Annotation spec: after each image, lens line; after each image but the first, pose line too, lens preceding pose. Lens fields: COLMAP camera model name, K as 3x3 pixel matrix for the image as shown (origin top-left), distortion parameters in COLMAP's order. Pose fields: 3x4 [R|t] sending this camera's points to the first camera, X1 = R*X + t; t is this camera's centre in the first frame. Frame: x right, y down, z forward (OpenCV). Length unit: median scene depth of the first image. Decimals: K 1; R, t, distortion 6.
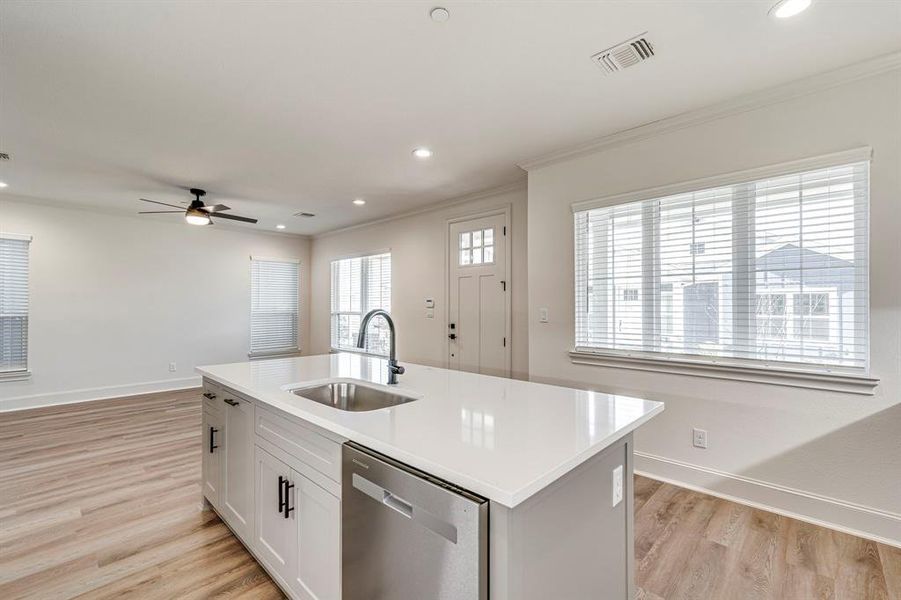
lens RADIAL K [[390.8, 0, 451.6], [0, 390.8, 302.4], [0, 0, 1]] dist [0.000983, 0.000208]
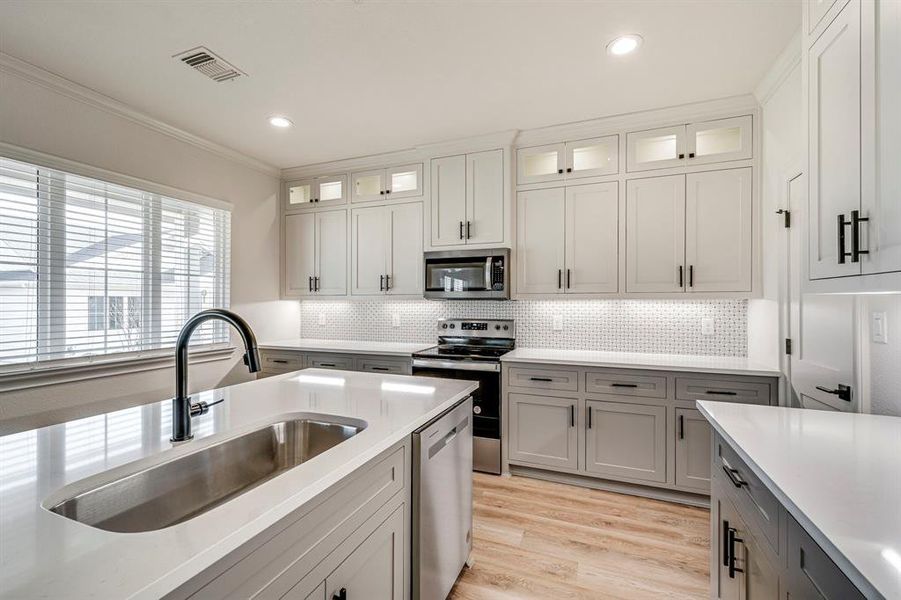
lens RADIAL K [[390.8, 0, 451.2], [0, 390.8, 305.4], [0, 0, 1]] dist [0.000983, 0.000208]
pose [[-0.373077, -0.007215, 0.927772, -0.367595], [-0.008700, 0.999953, 0.004278, 0.002170], [-0.927760, -0.006476, -0.373122, 0.371577]]
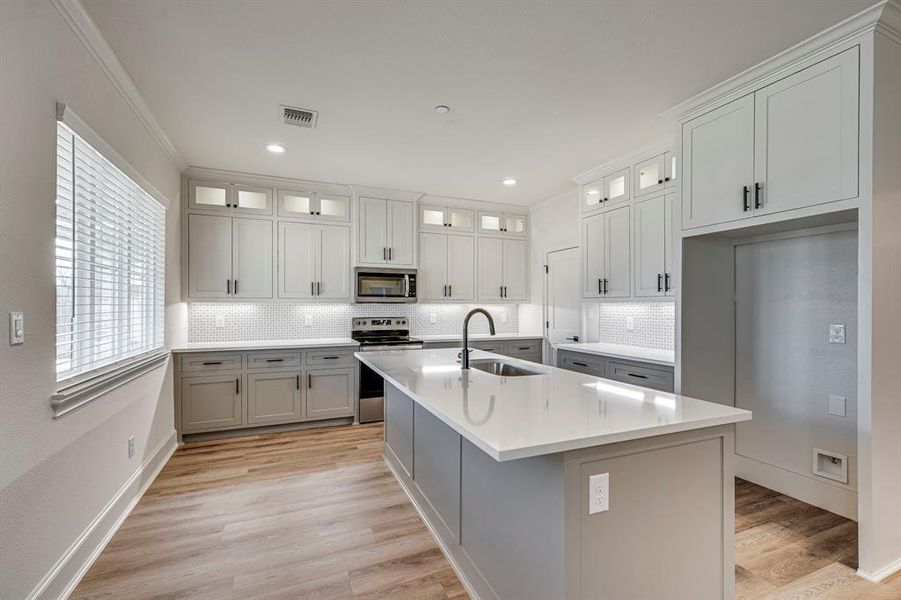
lens RADIAL K [[390.8, 0, 448.5], [0, 390.8, 305.6], [0, 0, 1]] dist [0.000983, 0.000208]
pose [[-0.915012, -0.002754, 0.403418, -0.263079], [-0.007248, 0.999928, -0.009614, 0.009541], [-0.403363, -0.011720, -0.914965, 0.945620]]
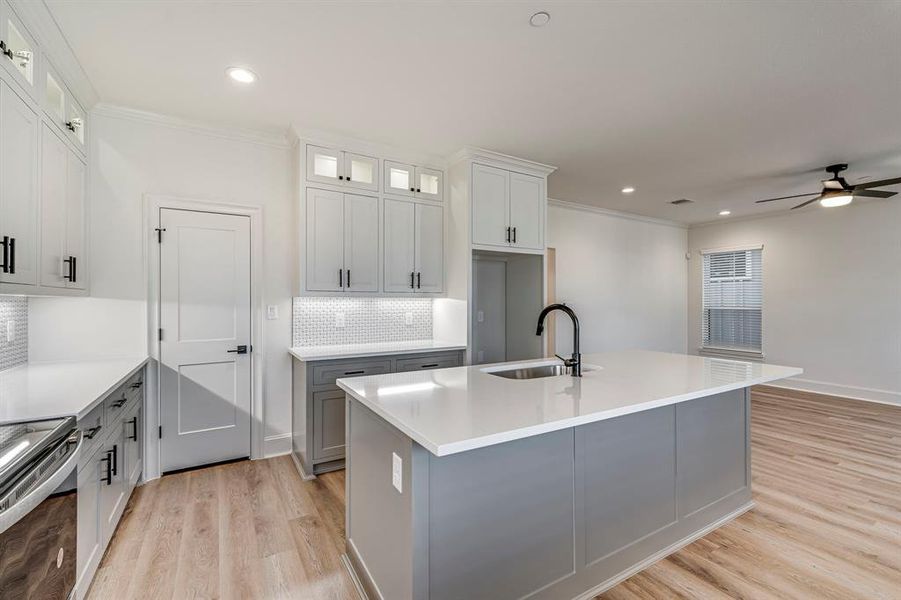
lens RADIAL K [[390.8, 0, 452.3], [0, 390.8, 293.0], [0, 0, 1]] dist [0.000983, 0.000208]
pose [[-0.265932, -0.024161, -0.963689, 0.410439], [0.010778, 0.999549, -0.028034, 0.007354], [0.963932, -0.017842, -0.265551, 0.424510]]
